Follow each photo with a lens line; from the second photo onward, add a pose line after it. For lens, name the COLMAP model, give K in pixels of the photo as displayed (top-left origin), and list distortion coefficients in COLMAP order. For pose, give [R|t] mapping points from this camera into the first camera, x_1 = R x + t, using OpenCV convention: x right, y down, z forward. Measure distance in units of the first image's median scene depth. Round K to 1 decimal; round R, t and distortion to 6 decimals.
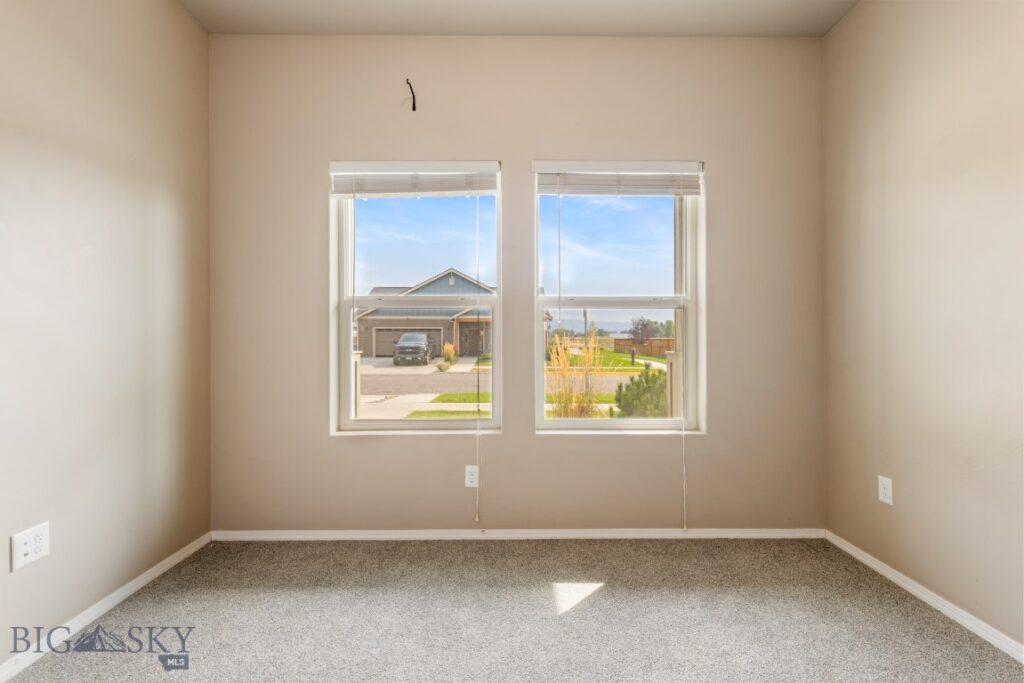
lens RADIAL K [[461.0, 0, 512.8], [0, 461.0, 339.1], [0, 0, 1]] dist [0.014871, -0.000336]
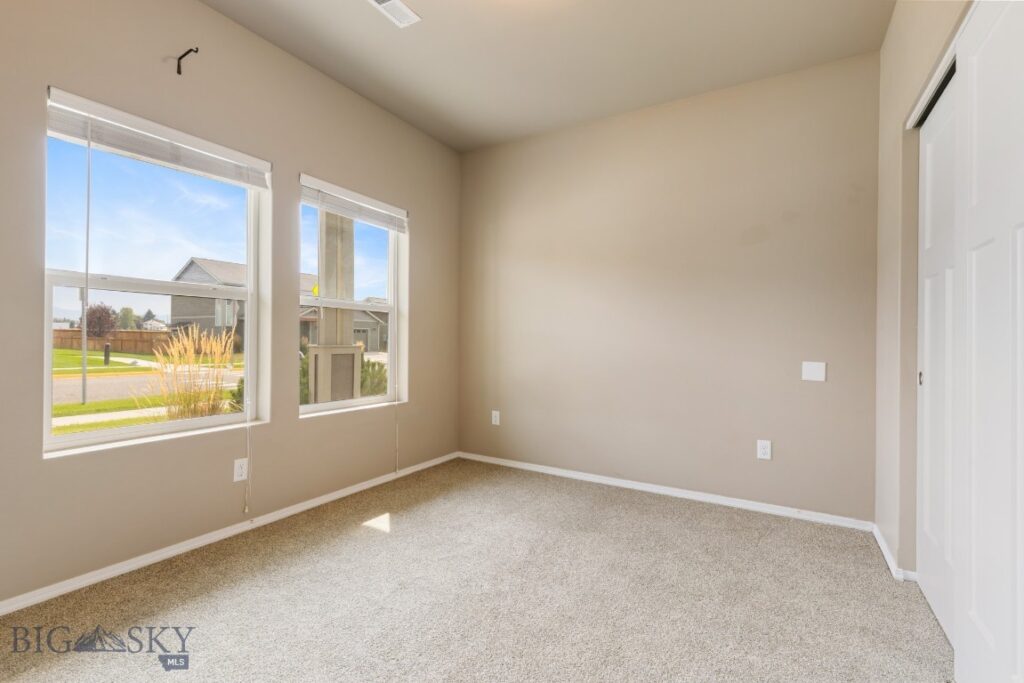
lens RADIAL K [[461.0, 0, 507.4], [0, 461.0, 337.8], [0, 0, 1]] dist [0.014871, -0.000336]
pose [[0.528535, 0.012099, 0.848825, -0.639397], [-0.018859, 0.999819, -0.002509, 0.003531], [-0.848702, -0.014682, 0.528667, -0.015297]]
